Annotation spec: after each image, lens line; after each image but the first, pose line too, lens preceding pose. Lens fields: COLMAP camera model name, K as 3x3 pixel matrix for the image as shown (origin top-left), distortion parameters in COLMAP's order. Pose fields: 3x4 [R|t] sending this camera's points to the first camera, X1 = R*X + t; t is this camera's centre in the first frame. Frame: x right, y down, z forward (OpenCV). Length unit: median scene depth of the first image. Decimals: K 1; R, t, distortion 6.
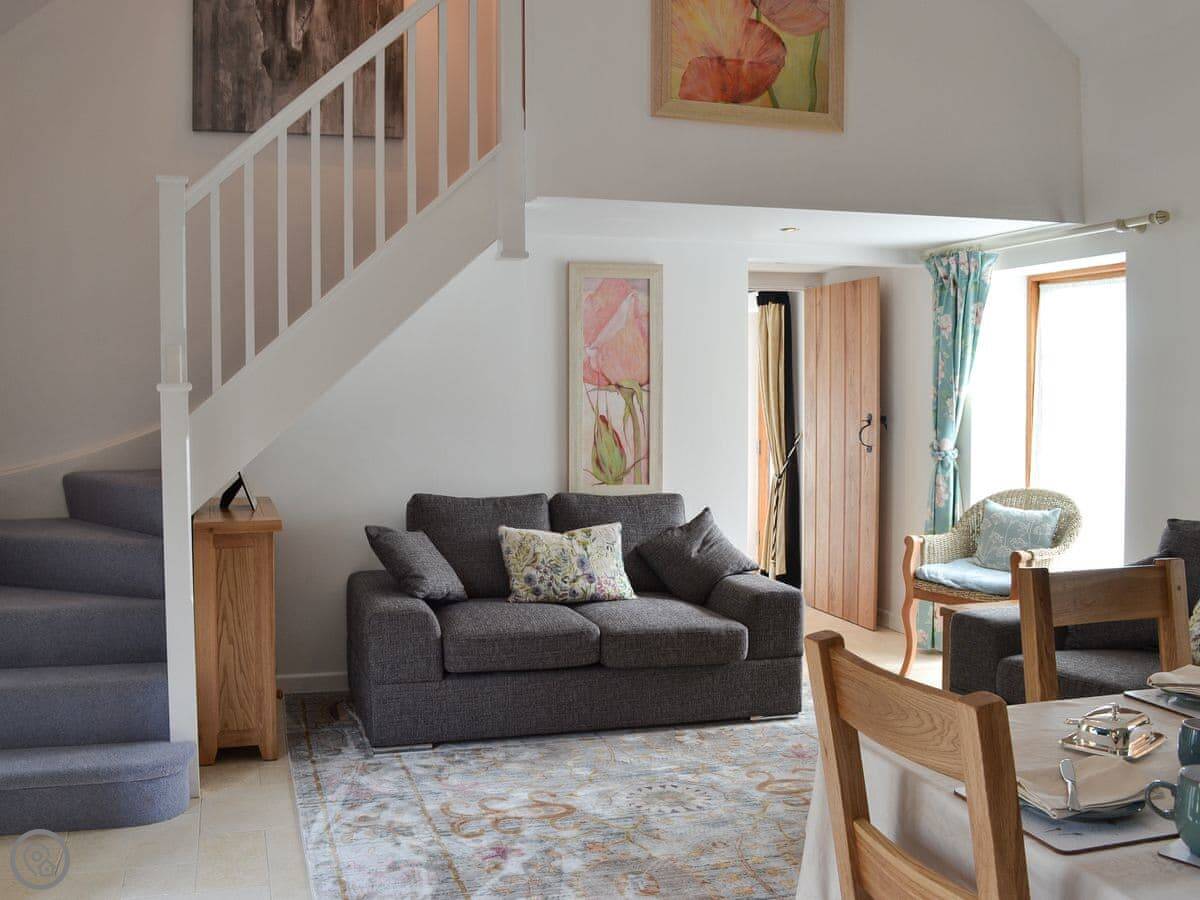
lens RADIAL K [[1074.3, 0, 535.2], [0, 1074.3, 439.2], [0, 0, 1]] dist [-0.082184, 0.021149]
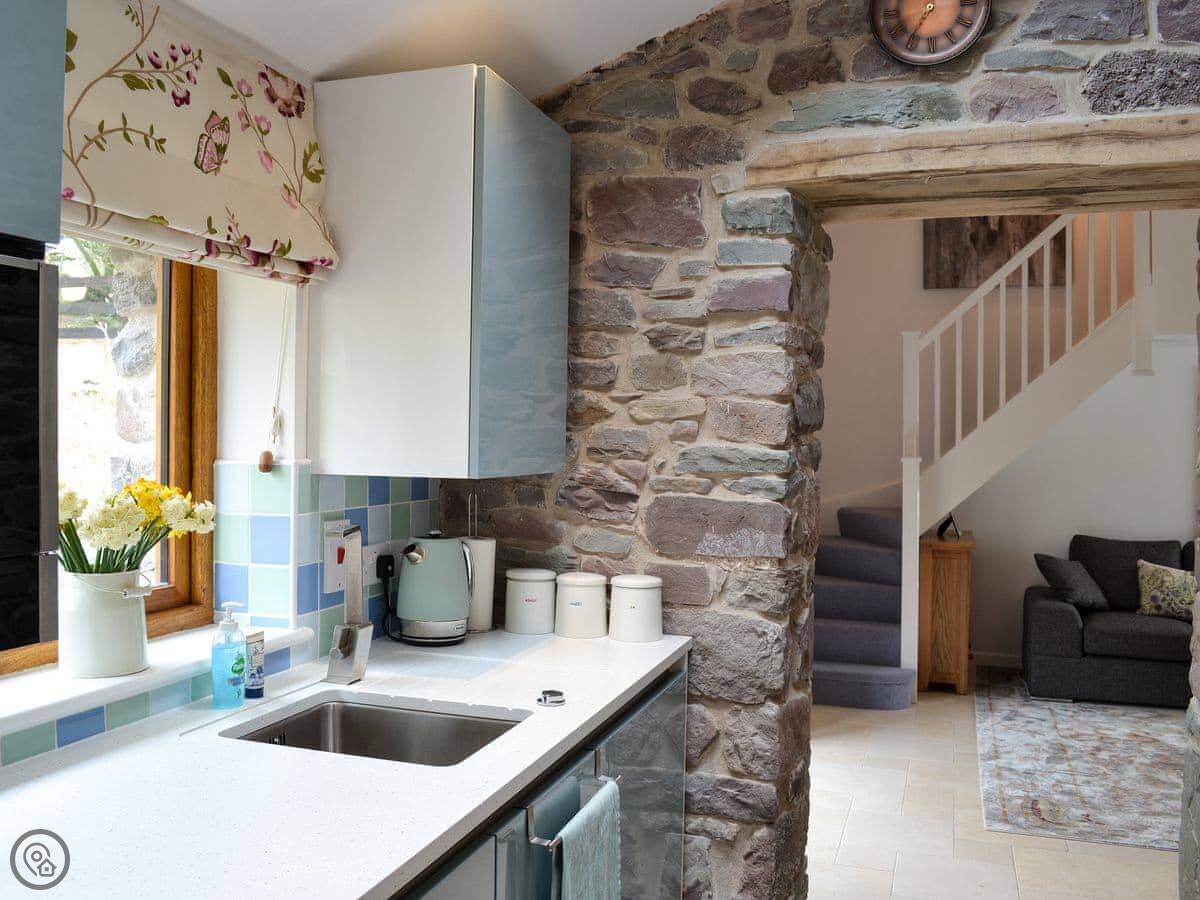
lens RADIAL K [[1074.3, 0, 535.2], [0, 1074.3, 439.2], [0, 0, 1]] dist [-0.082184, 0.021149]
pose [[0.792733, 0.009634, -0.609493, 0.196975], [-0.036323, 0.998845, -0.031454, -0.006630], [0.608486, 0.047073, 0.792167, -0.638839]]
